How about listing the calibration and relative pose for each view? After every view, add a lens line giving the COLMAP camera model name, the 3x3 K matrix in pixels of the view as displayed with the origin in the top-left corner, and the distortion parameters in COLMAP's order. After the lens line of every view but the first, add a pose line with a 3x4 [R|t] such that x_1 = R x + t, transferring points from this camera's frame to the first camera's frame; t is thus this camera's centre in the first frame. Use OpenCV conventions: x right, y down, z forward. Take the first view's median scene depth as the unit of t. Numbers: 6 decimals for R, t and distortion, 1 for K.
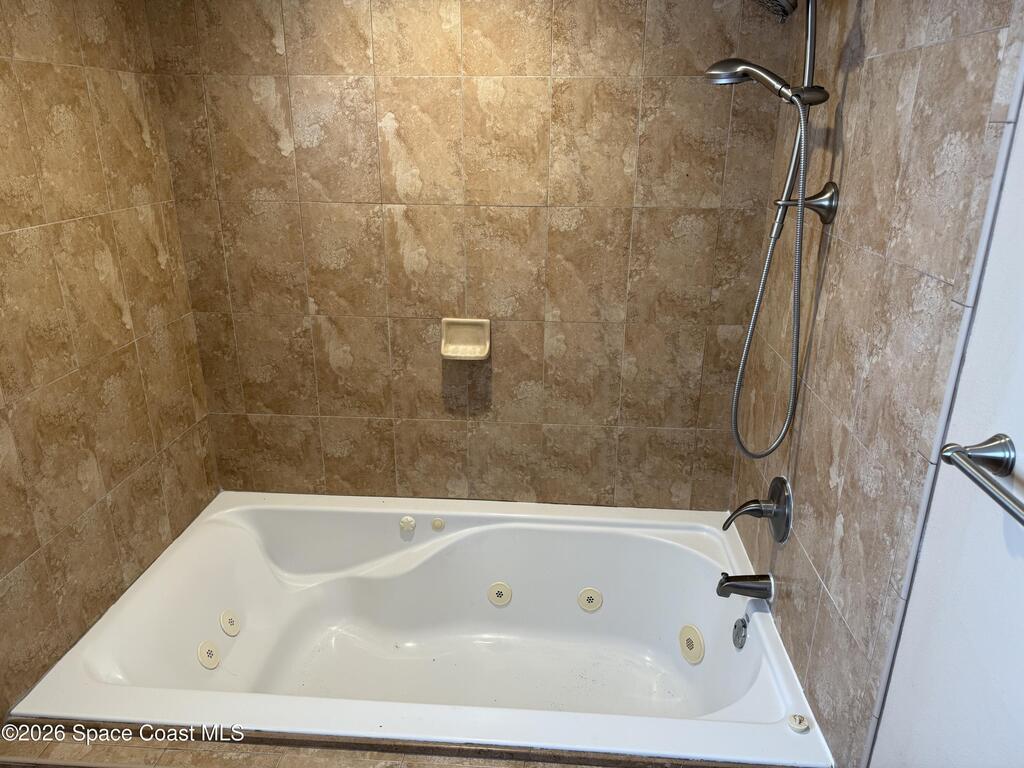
lens RADIAL K [[709.1, 0, 509.0], [0, 709.1, 384.0], [0, 0, 1]] dist [0.001760, -0.013488]
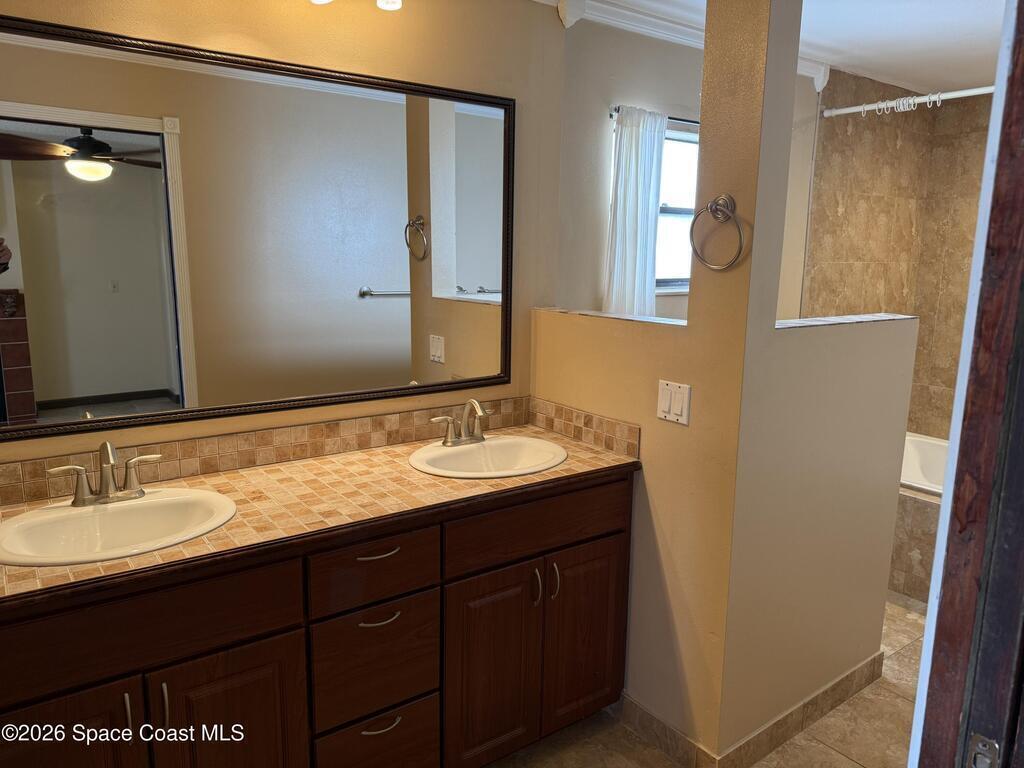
lens RADIAL K [[709.1, 0, 511.5], [0, 709.1, 380.9], [0, 0, 1]] dist [0.001760, -0.013488]
pose [[0.630627, 0.147206, -0.761997, 0.359020], [-0.278102, 0.959507, -0.044795, 0.467337], [0.724547, 0.240162, 0.646029, -1.014789]]
